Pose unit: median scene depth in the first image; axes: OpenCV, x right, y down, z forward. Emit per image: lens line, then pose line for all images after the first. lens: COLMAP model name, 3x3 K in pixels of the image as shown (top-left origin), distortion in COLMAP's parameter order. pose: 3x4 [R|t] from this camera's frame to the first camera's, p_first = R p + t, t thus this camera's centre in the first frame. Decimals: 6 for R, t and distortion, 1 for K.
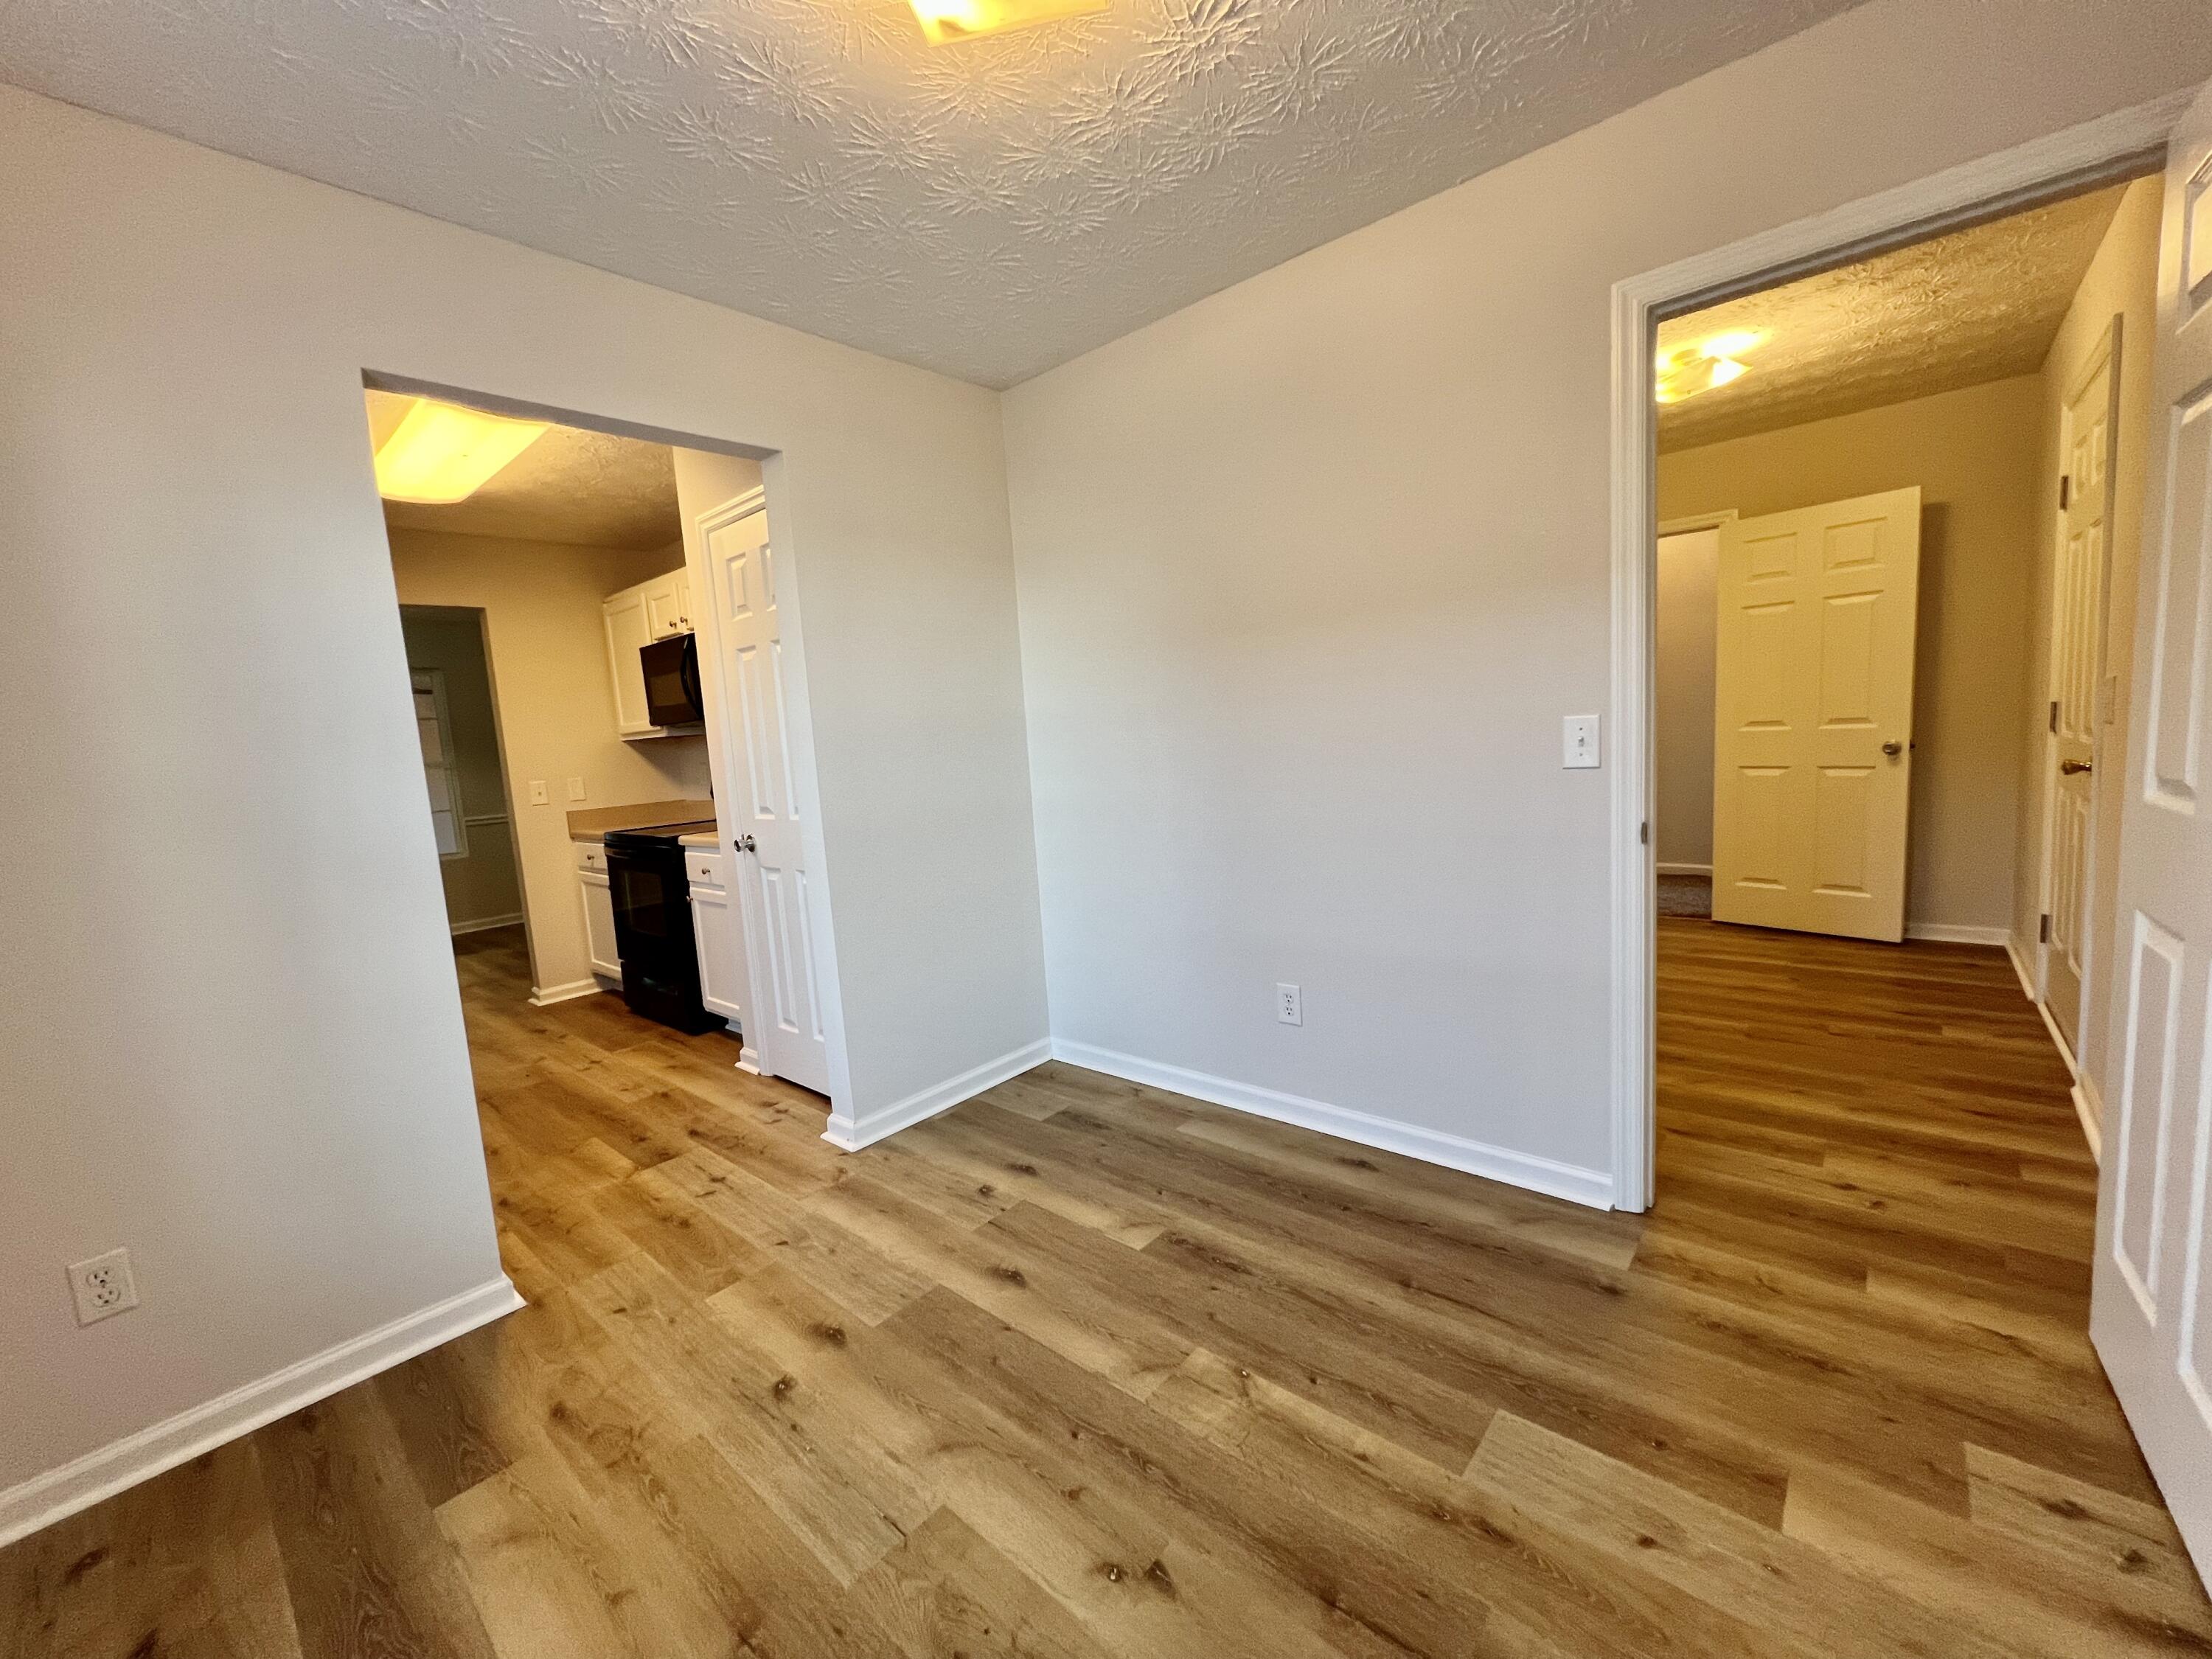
lens RADIAL K [[880.3, 0, 1104.3], [0, 880.3, 832.6], [0, 0, 1]] dist [-0.002993, 0.000702]
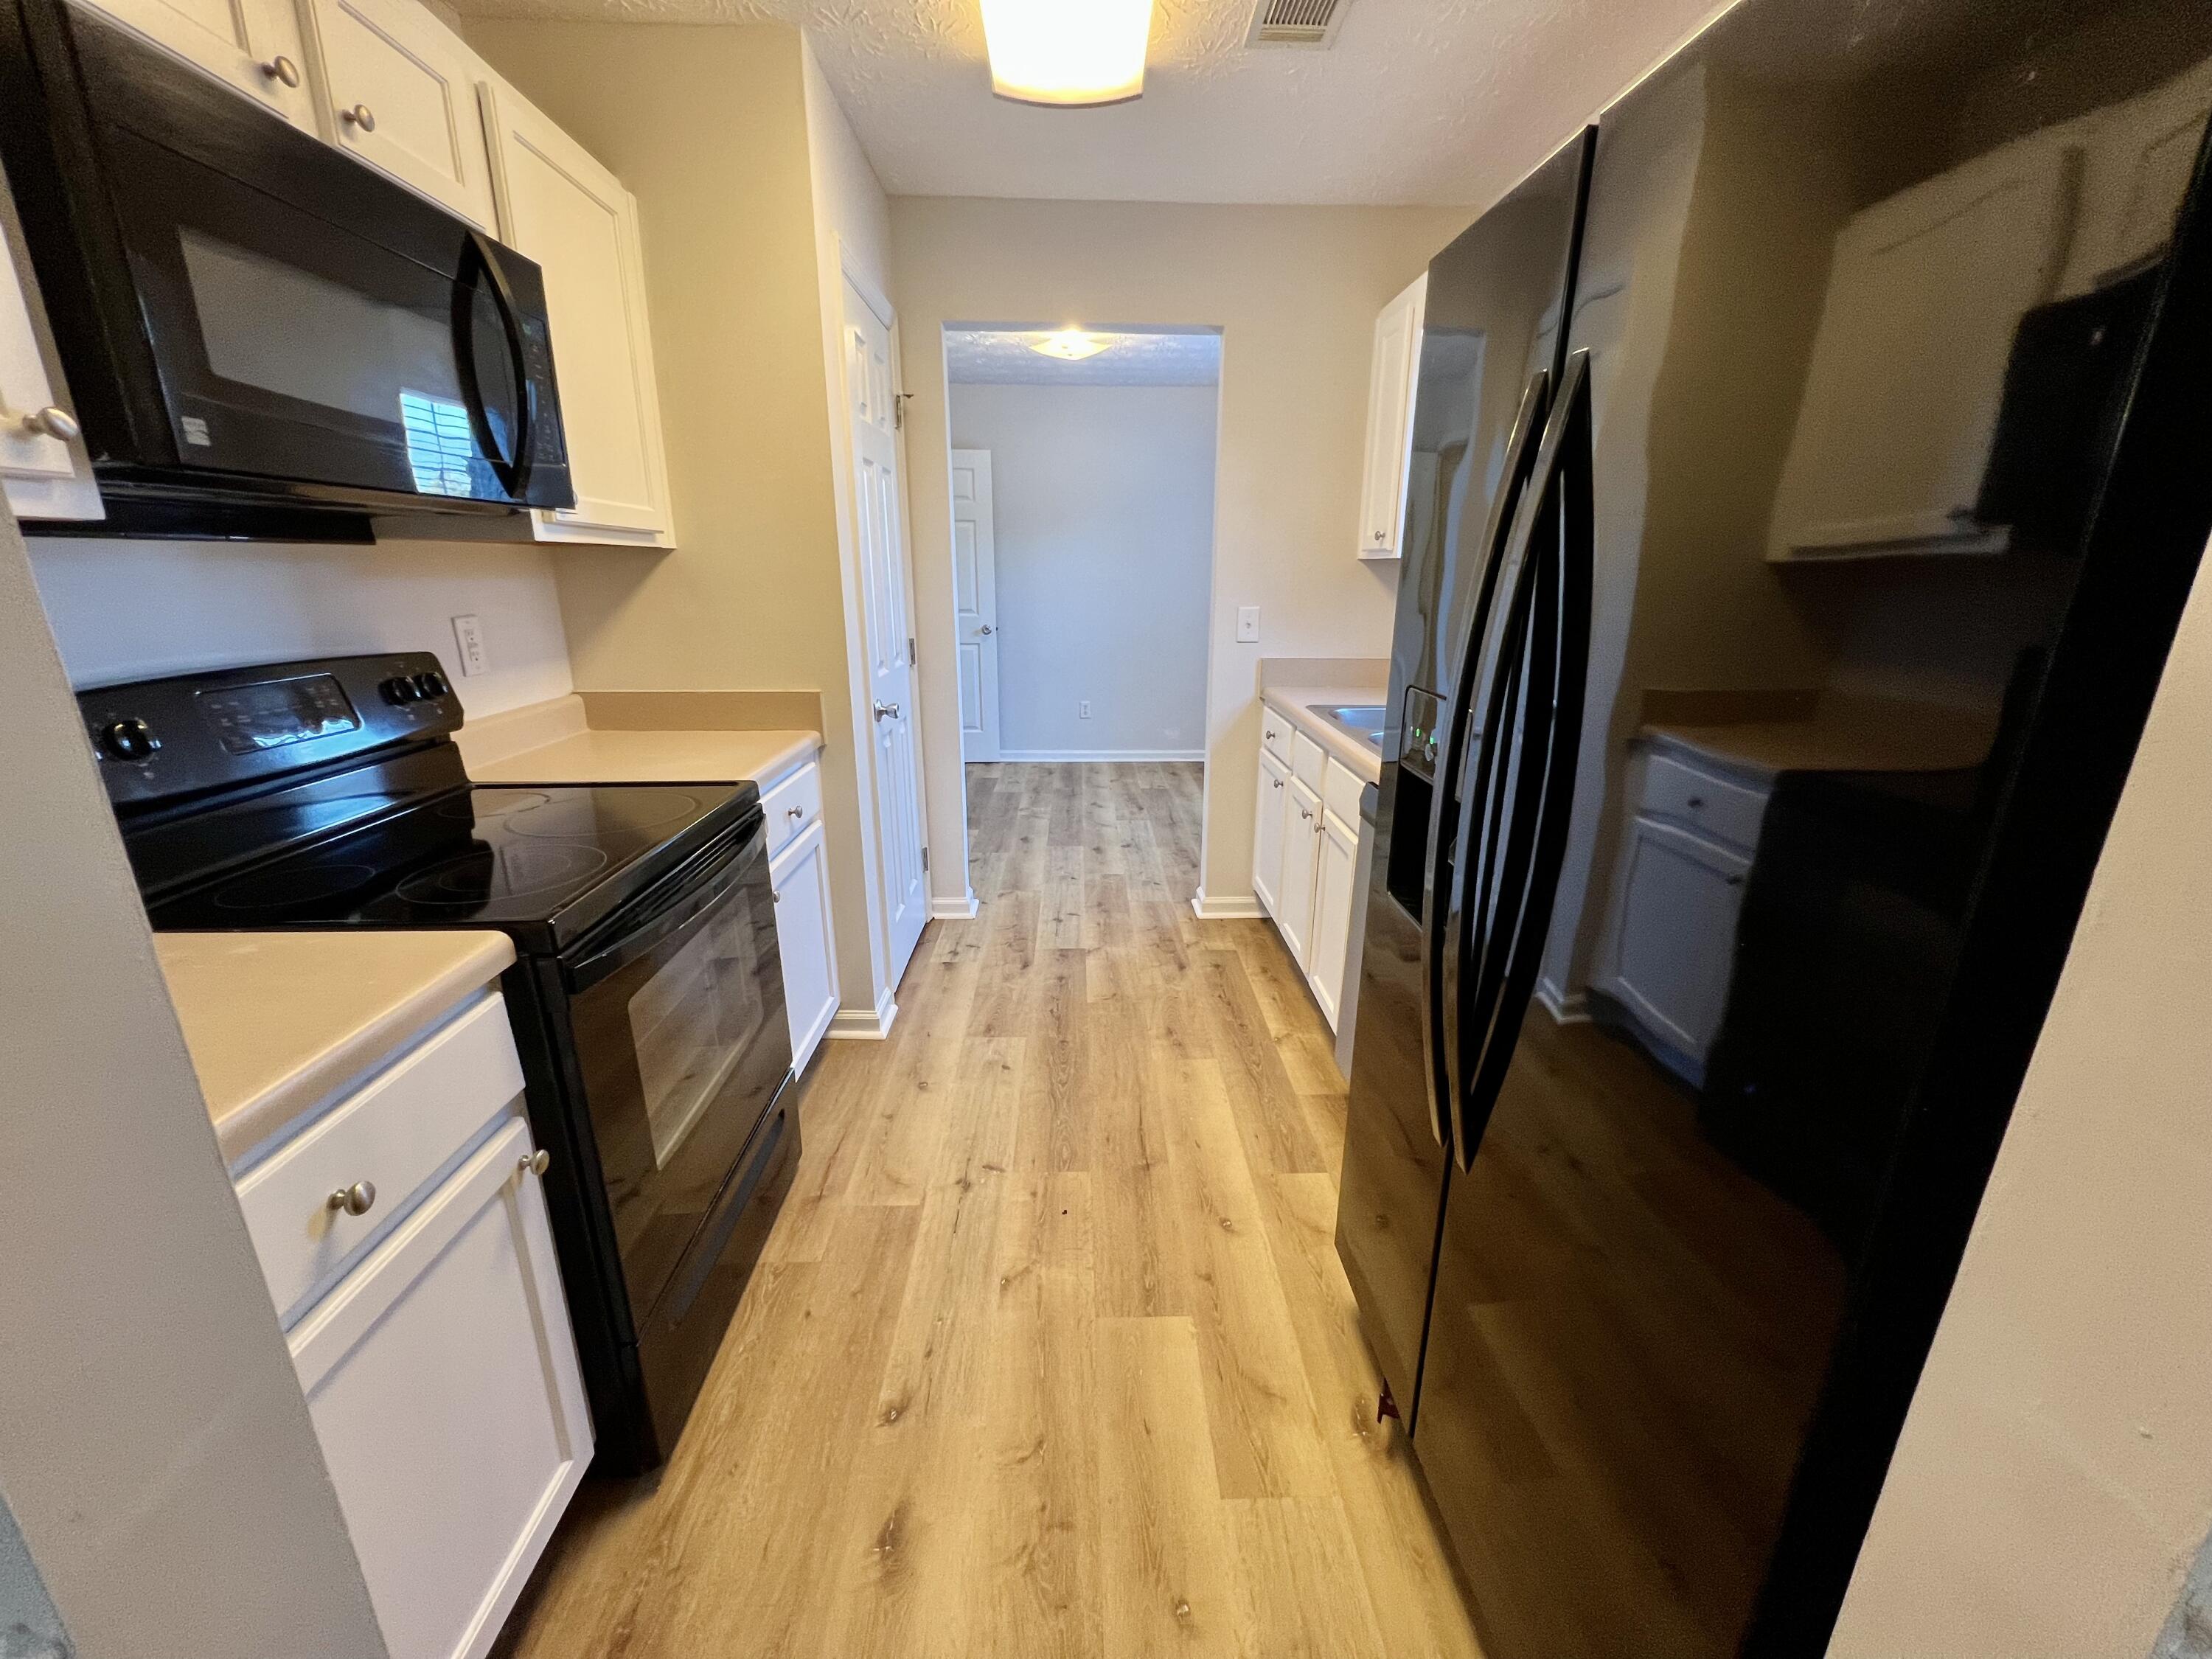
lens RADIAL K [[884.0, 0, 1105.0], [0, 884.0, 831.3], [0, 0, 1]] dist [-0.001363, 0.000350]
pose [[-0.681300, -0.144609, 0.717579, -1.640971], [0.126851, 0.942137, 0.310301, -0.156207], [-0.720930, 0.302433, -0.623534, 2.004530]]
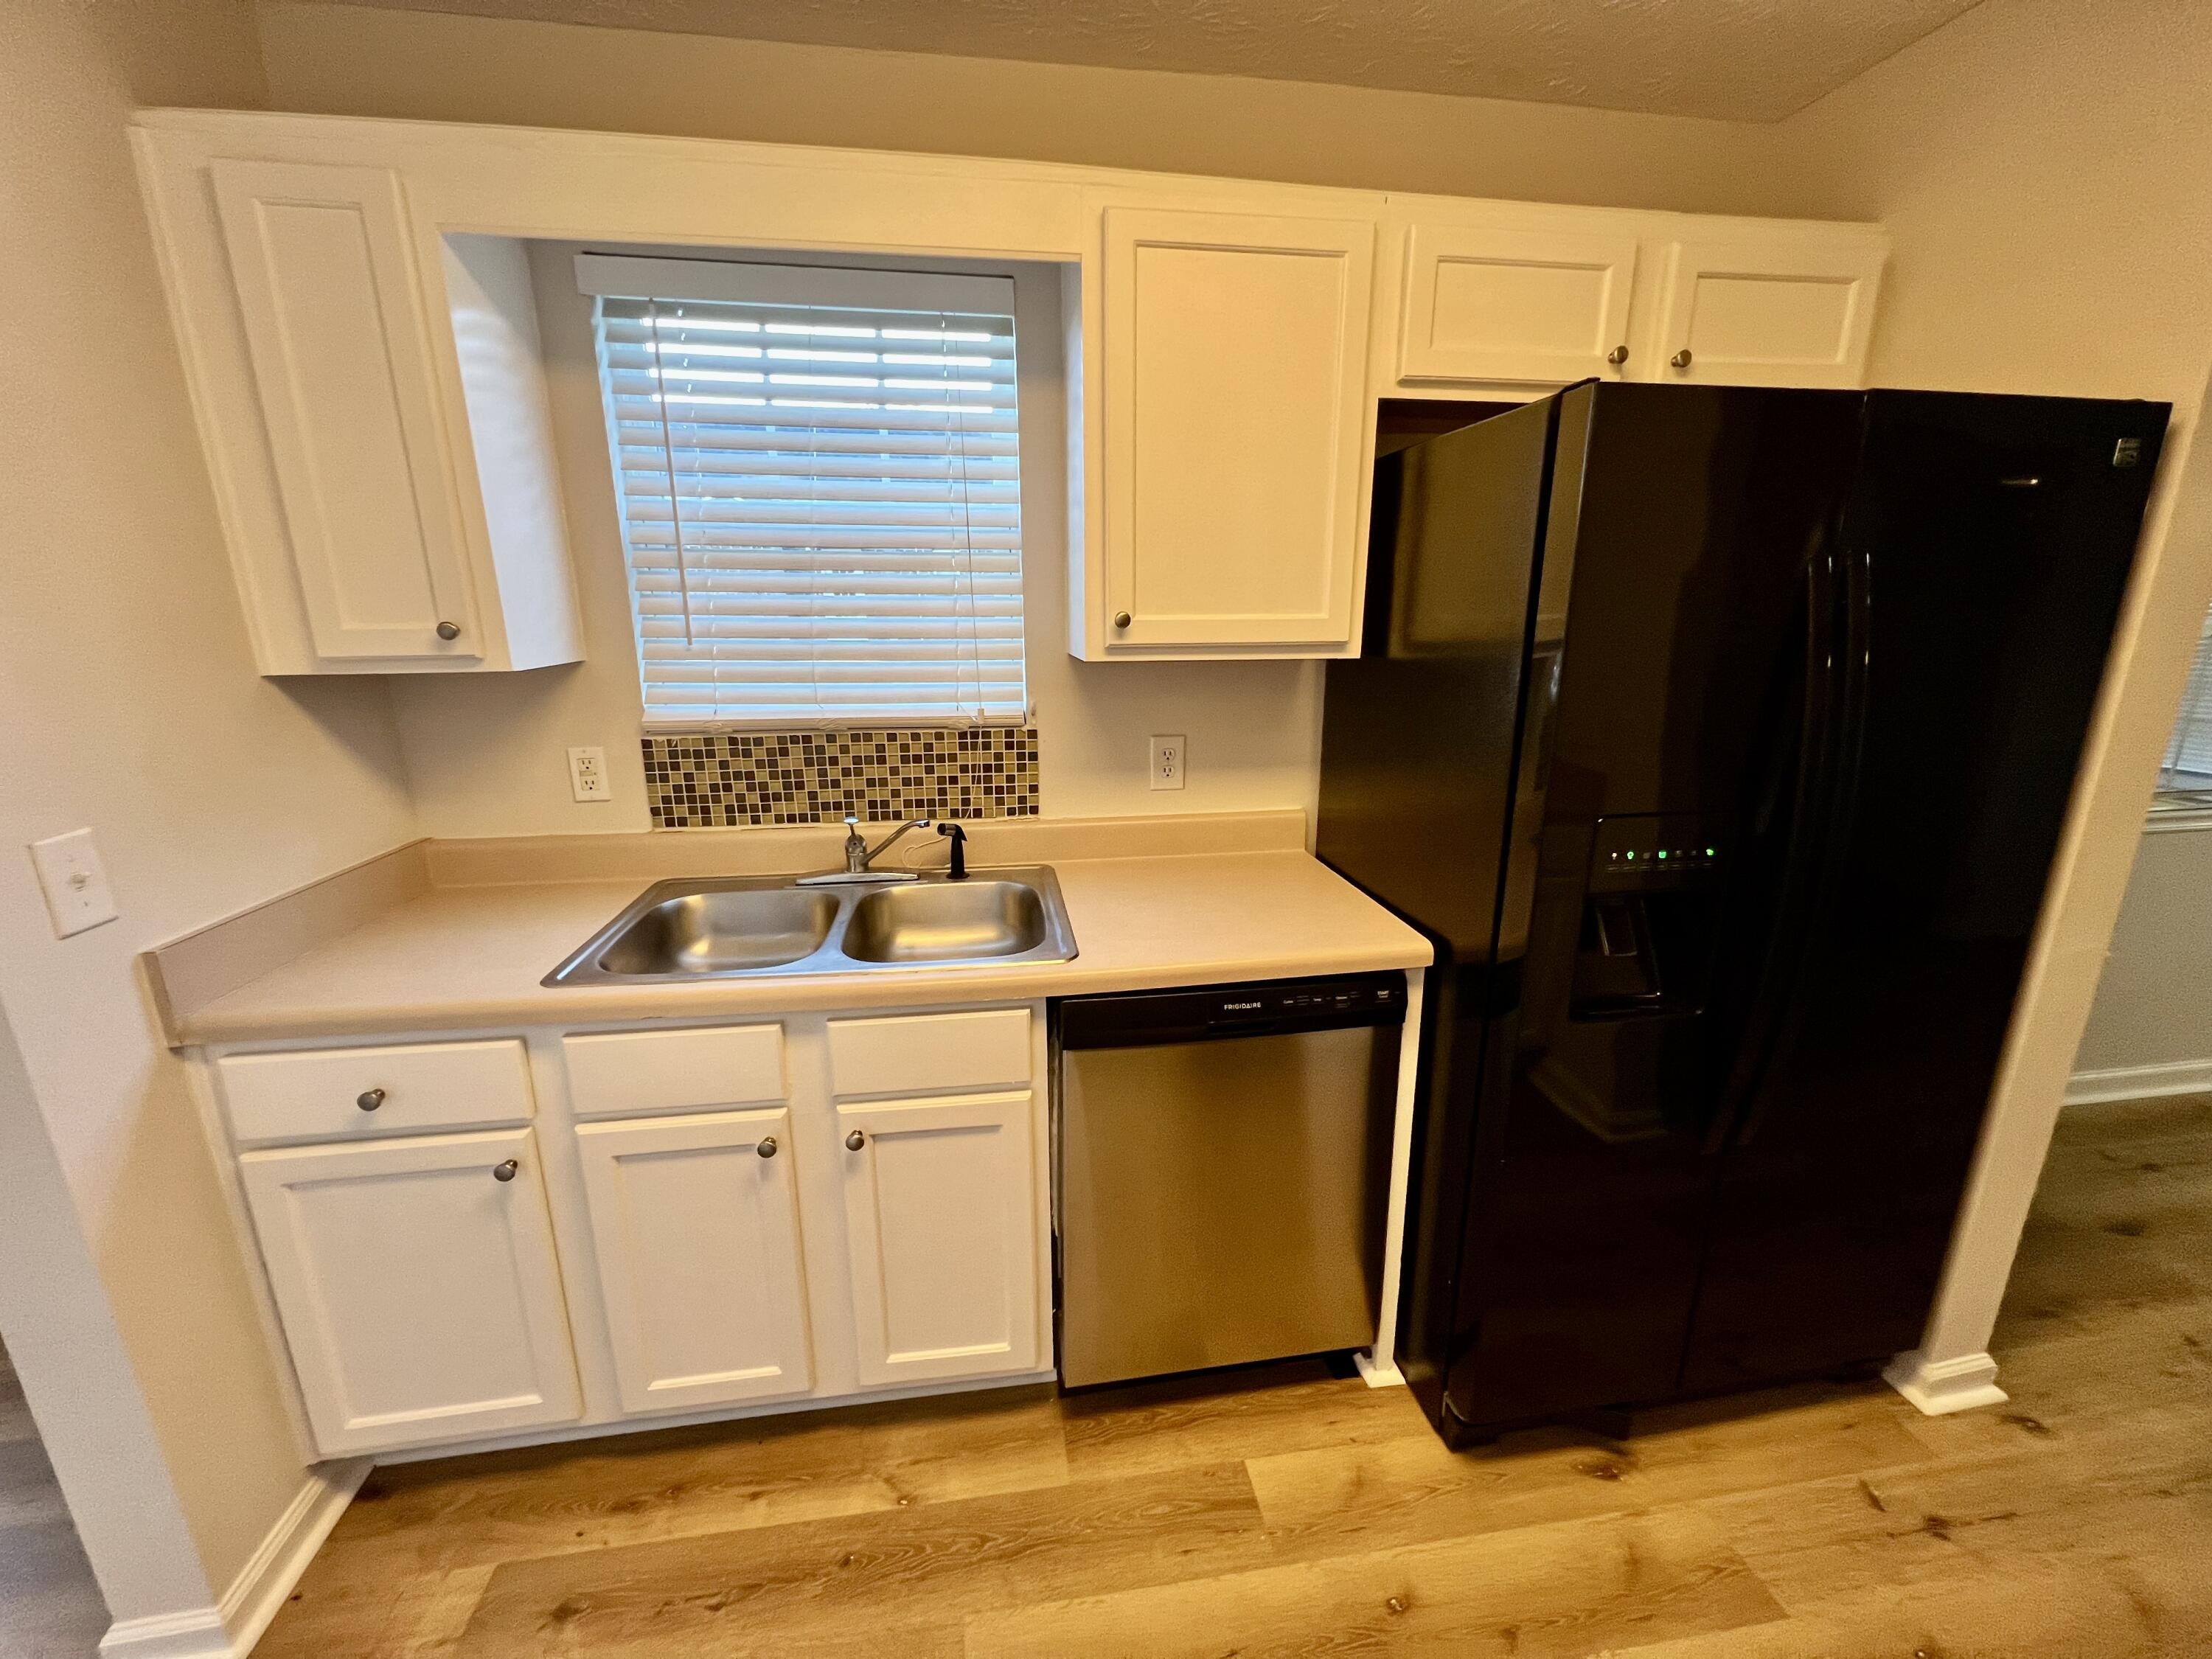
lens RADIAL K [[880.3, 0, 1104.3], [0, 880.3, 832.6], [0, 0, 1]] dist [-0.002993, 0.000702]
pose [[-0.645867, 0.260002, -0.717812, -0.756739], [-0.037049, 0.928440, 0.369630, -0.227132], [0.762550, 0.265326, -0.590016, 1.573614]]
